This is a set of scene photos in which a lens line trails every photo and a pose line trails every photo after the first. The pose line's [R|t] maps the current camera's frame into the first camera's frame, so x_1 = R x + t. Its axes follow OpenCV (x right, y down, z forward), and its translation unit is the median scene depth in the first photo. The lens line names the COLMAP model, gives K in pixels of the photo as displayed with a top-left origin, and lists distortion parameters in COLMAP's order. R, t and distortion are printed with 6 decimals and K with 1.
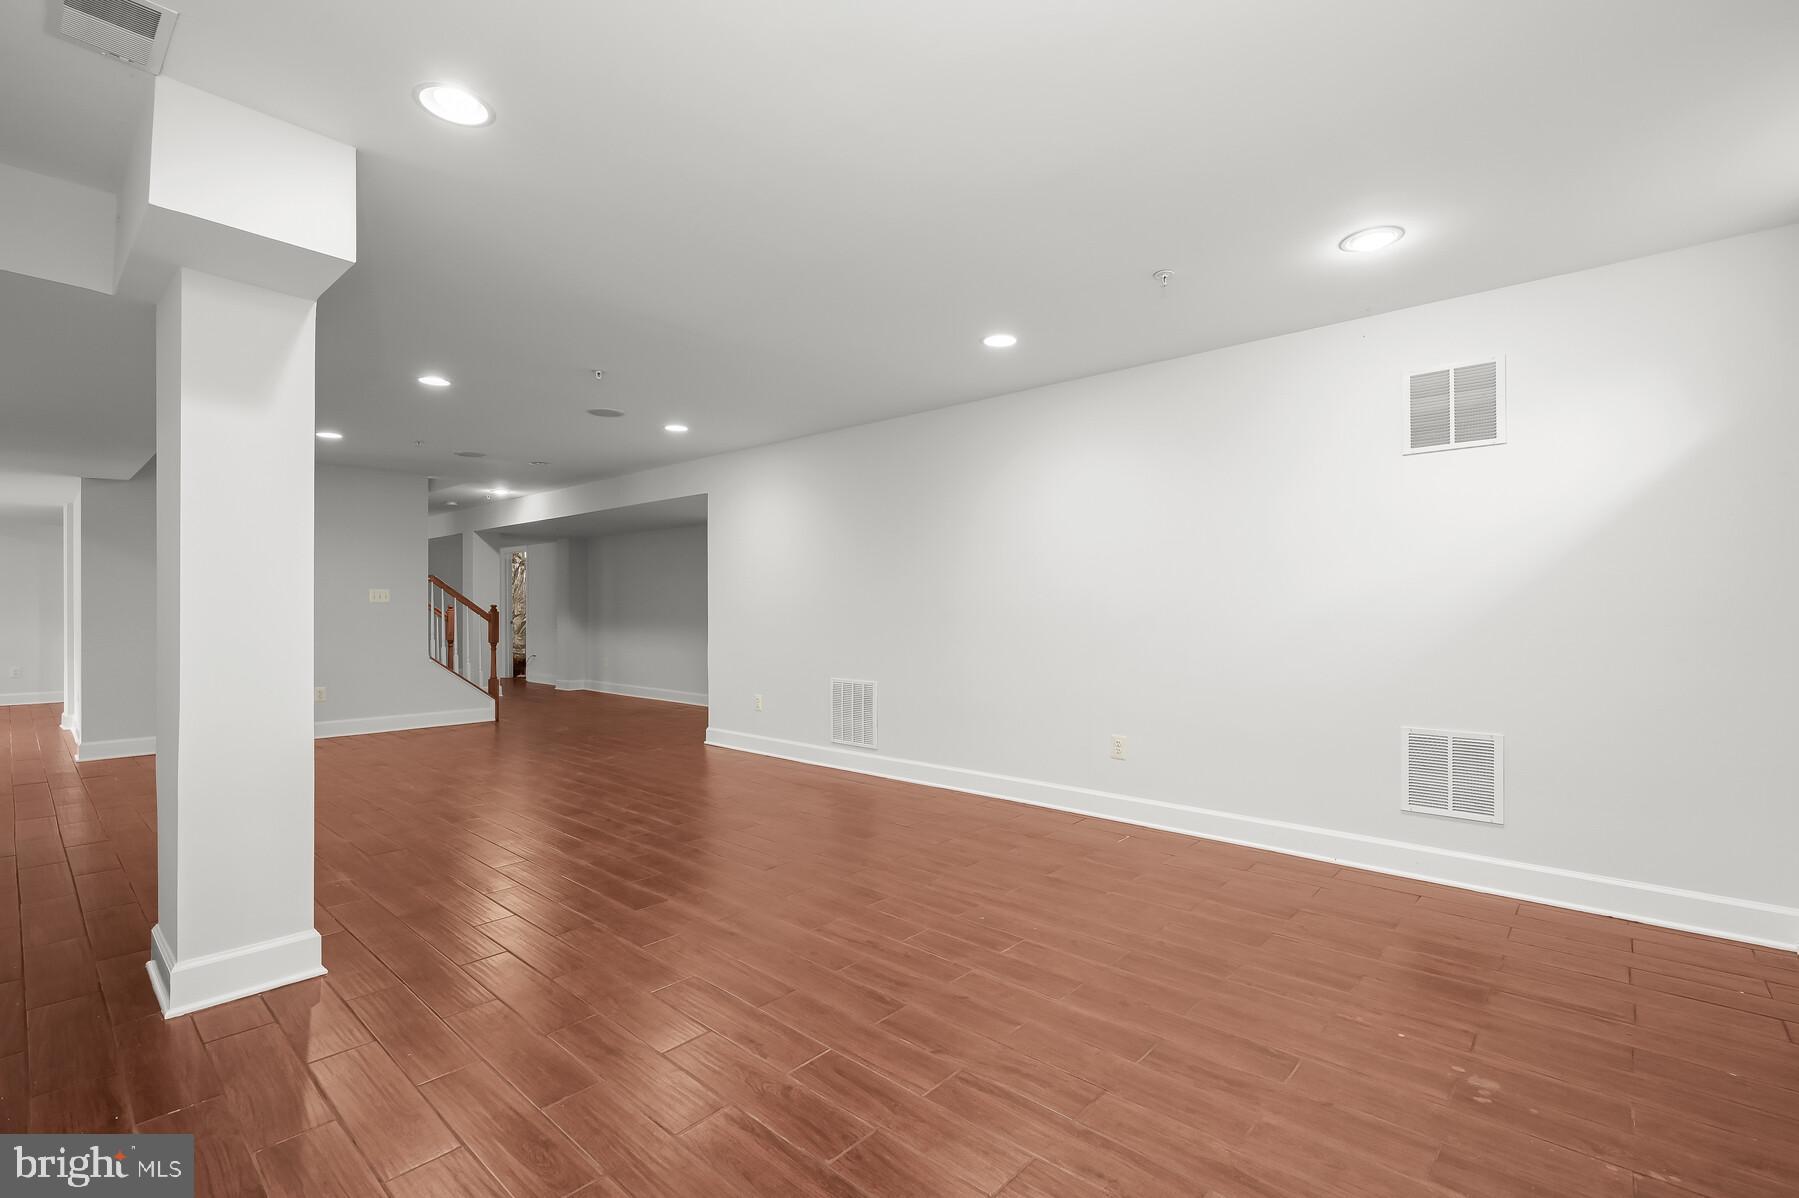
lens RADIAL K [[800.5, 0, 905.0], [0, 800.5, 607.5], [0, 0, 1]] dist [0.000944, 0.000716]
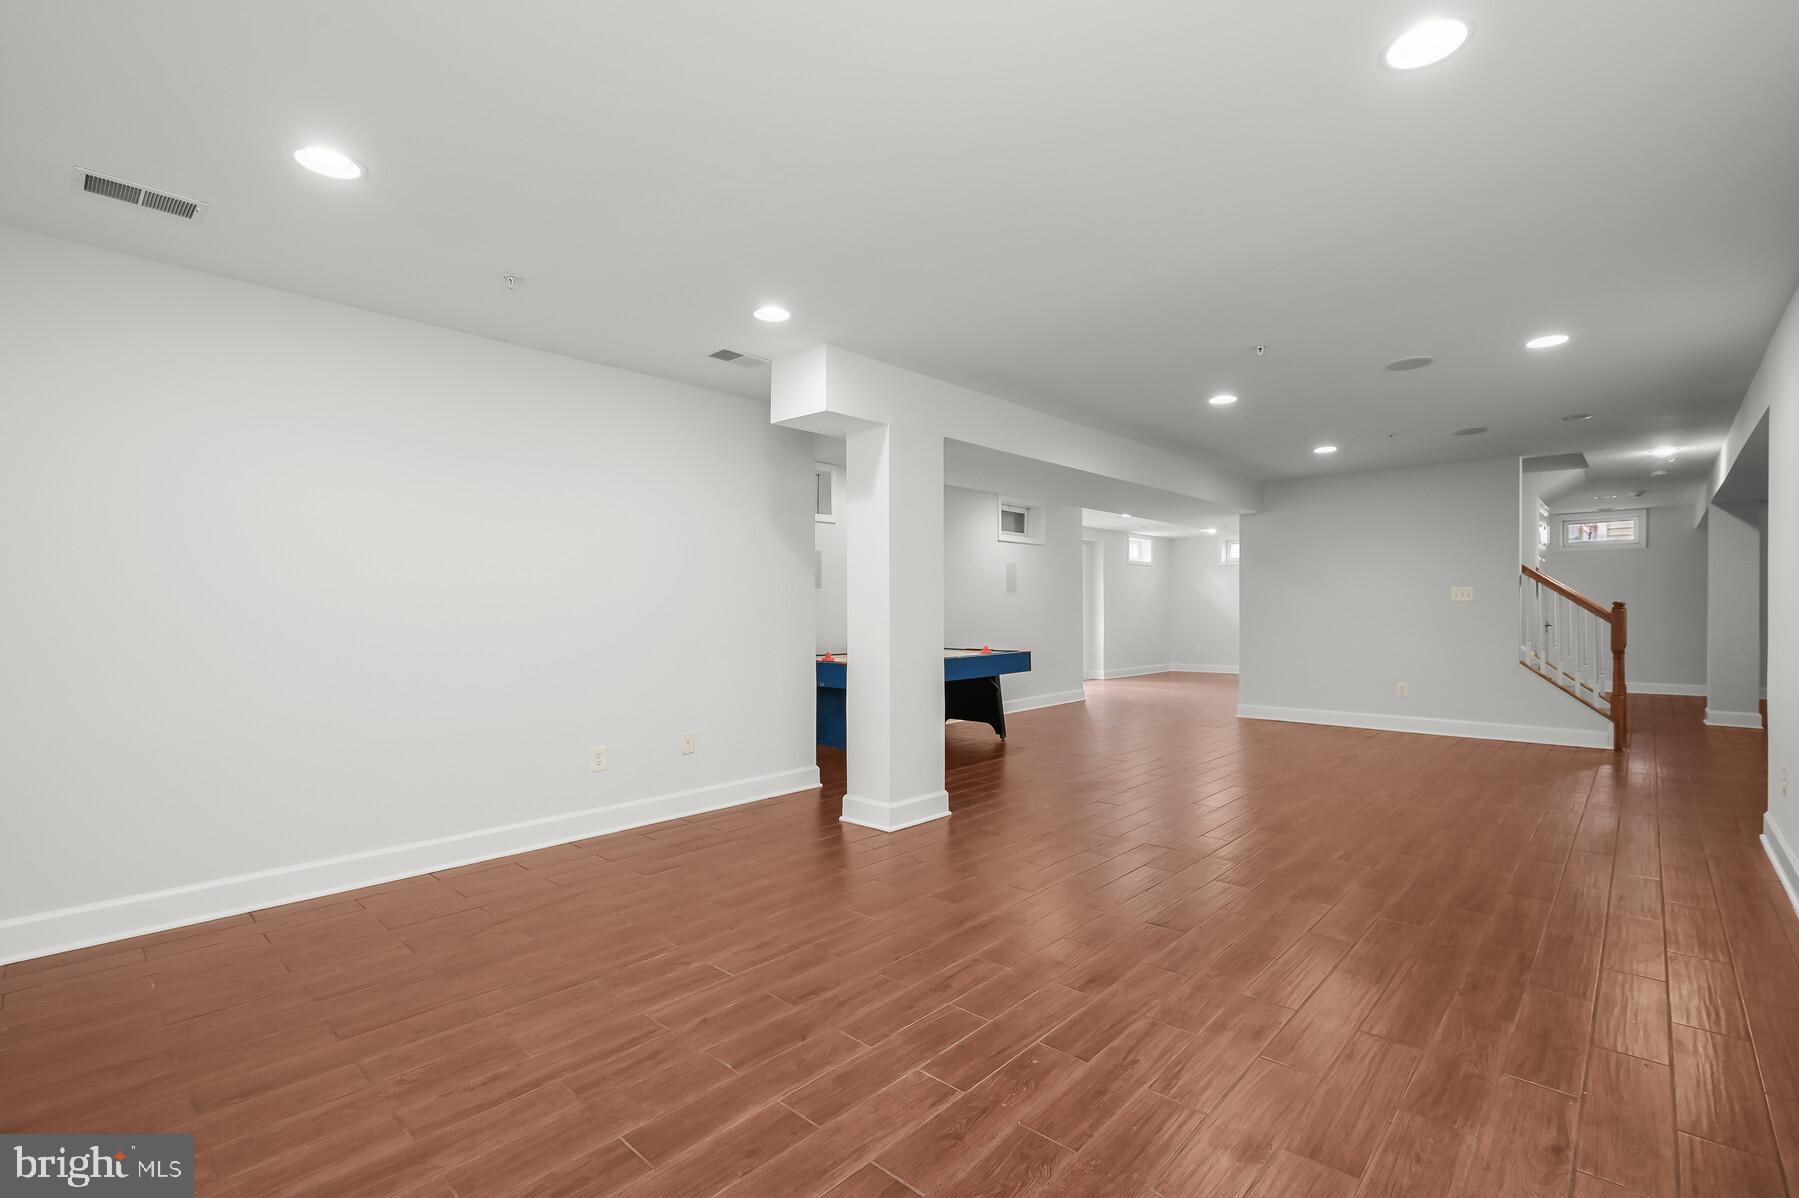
lens RADIAL K [[800.5, 0, 905.2], [0, 800.5, 603.9], [0, 0, 1]] dist [0.000944, 0.000716]
pose [[-0.013397, -0.006194, -0.999891, 1.038813], [0.005721, 0.999964, -0.006272, -0.001378], [0.999894, -0.005804, -0.013361, 1.189082]]
